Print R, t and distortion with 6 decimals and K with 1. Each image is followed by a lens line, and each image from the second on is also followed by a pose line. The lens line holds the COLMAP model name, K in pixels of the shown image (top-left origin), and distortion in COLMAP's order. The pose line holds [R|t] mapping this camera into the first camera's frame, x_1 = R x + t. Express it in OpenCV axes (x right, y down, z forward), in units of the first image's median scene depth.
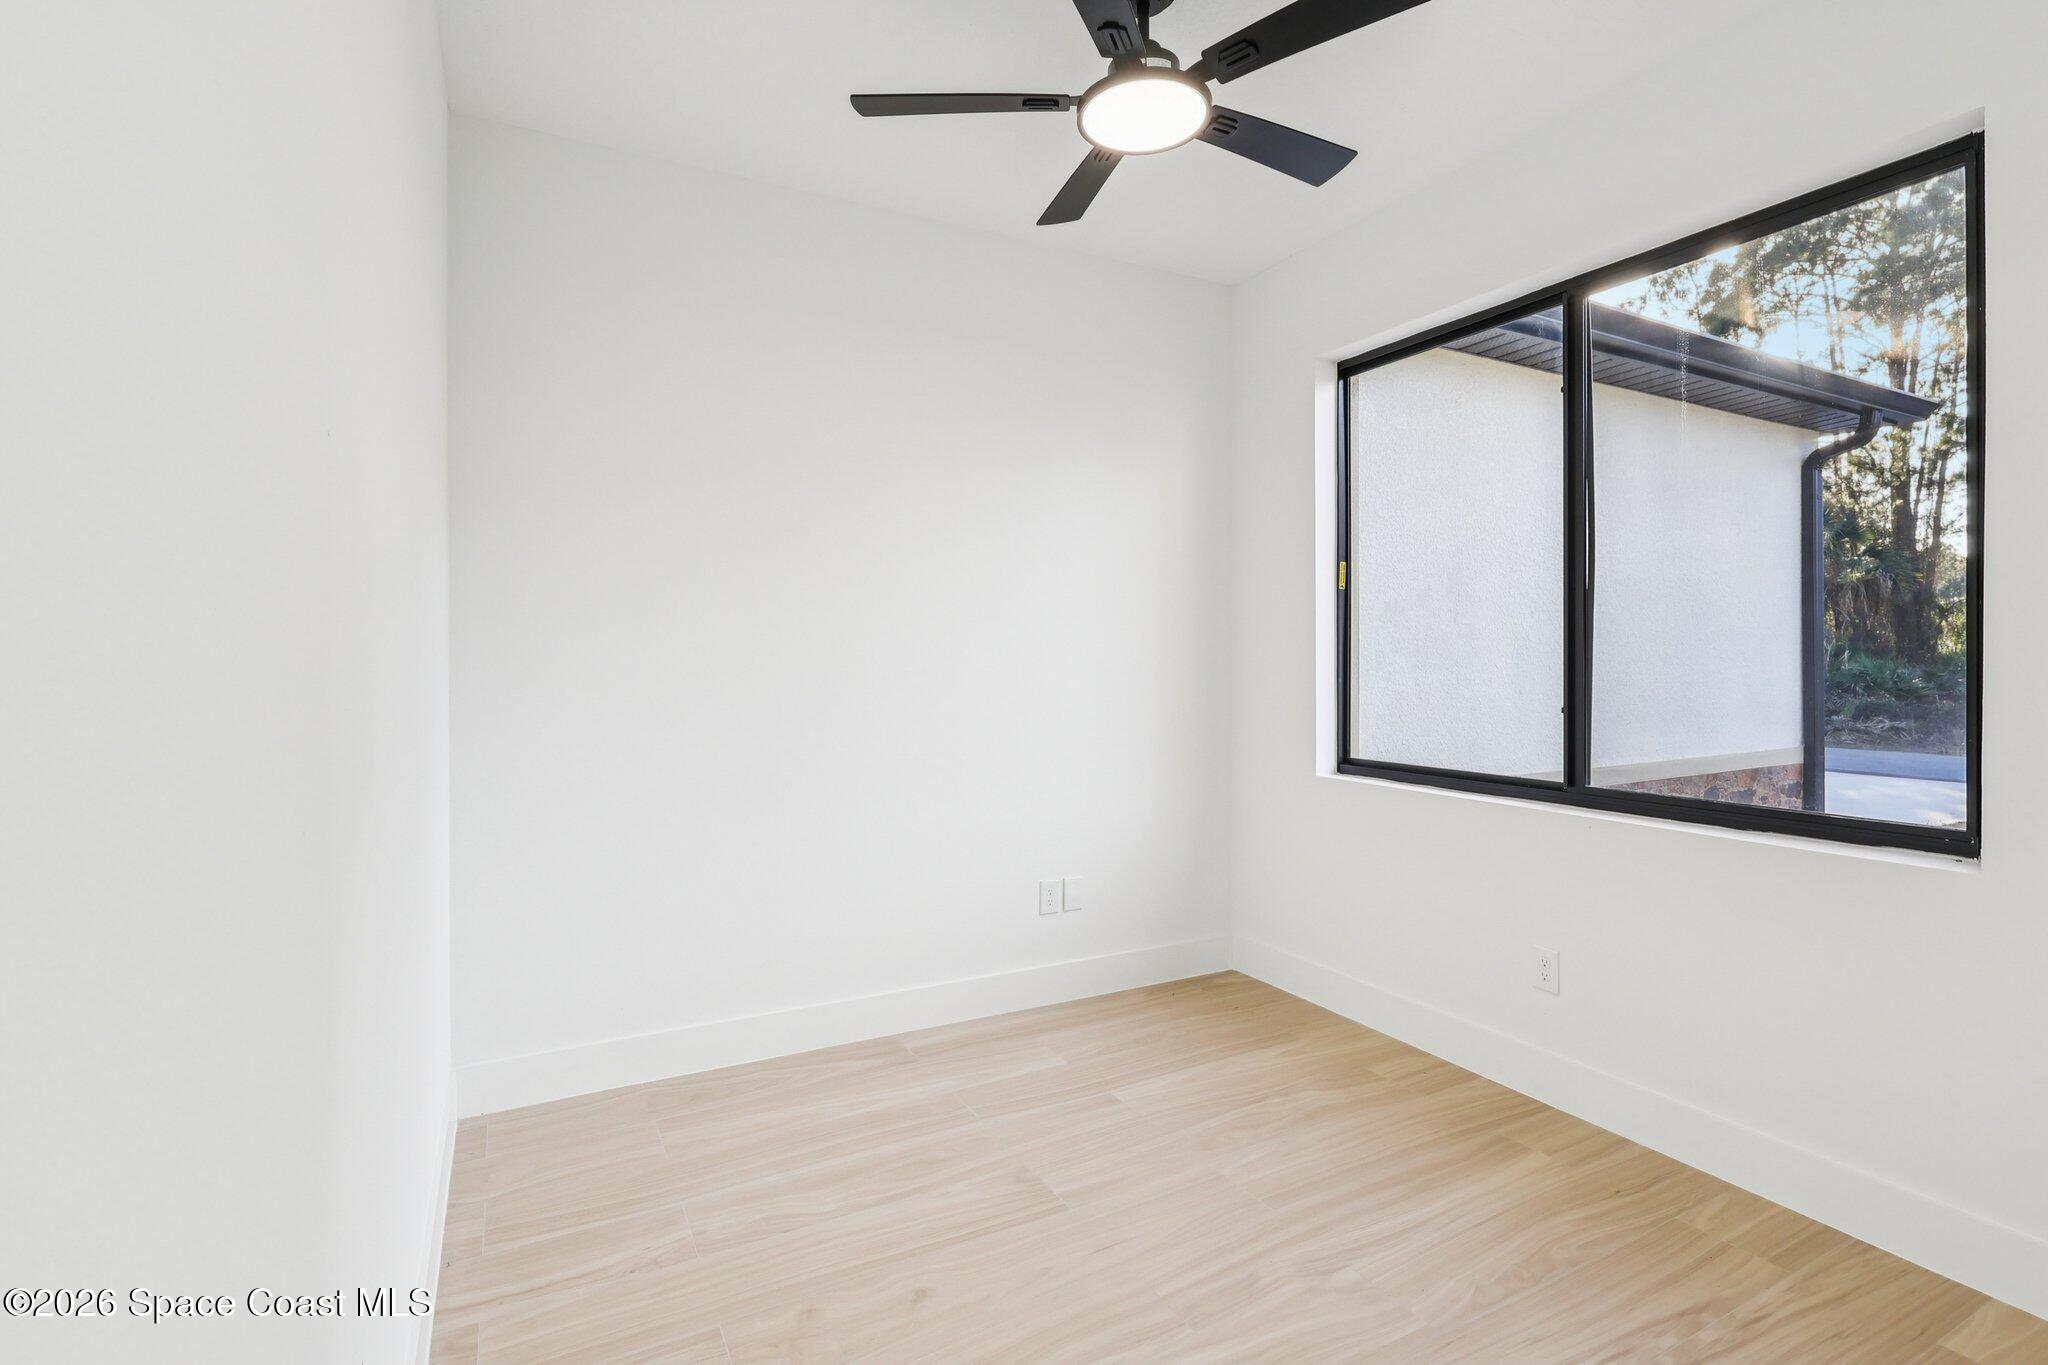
lens RADIAL K [[949.2, 0, 994.6], [0, 949.2, 671.7], [0, 0, 1]] dist [-0.002201, 0.000088]
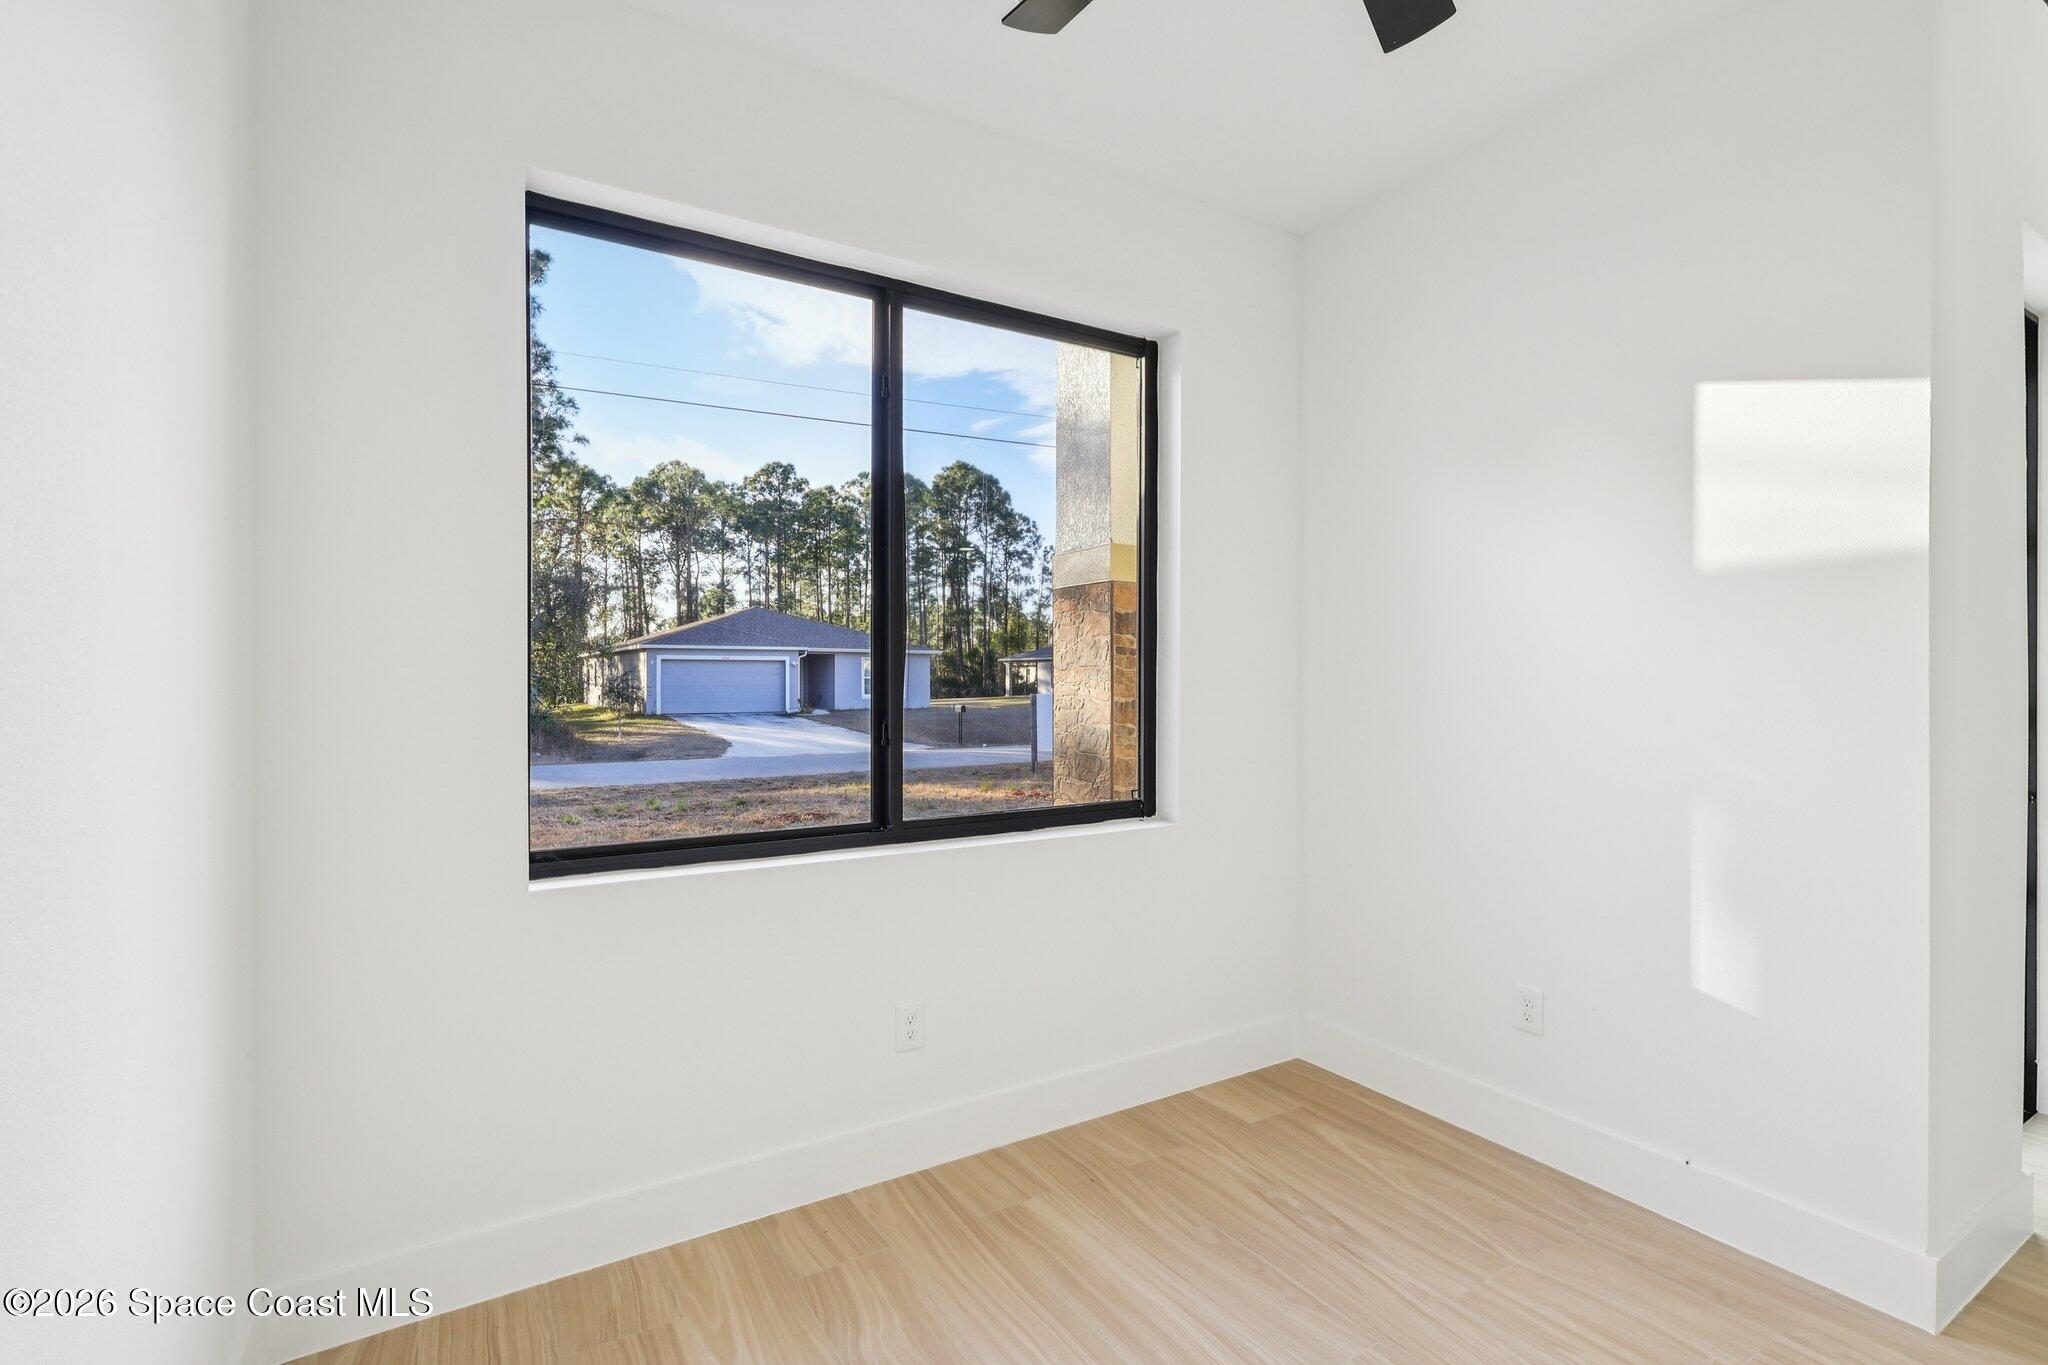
lens RADIAL K [[949.2, 0, 1044.2], [0, 949.2, 684.7], [0, 0, 1]] dist [-0.002201, 0.000088]
pose [[-0.094721, -0.005273, 0.995490, -0.389944], [0.013312, 0.999890, 0.006563, -0.022535], [-0.995415, 0.013874, -0.094640, 1.089727]]
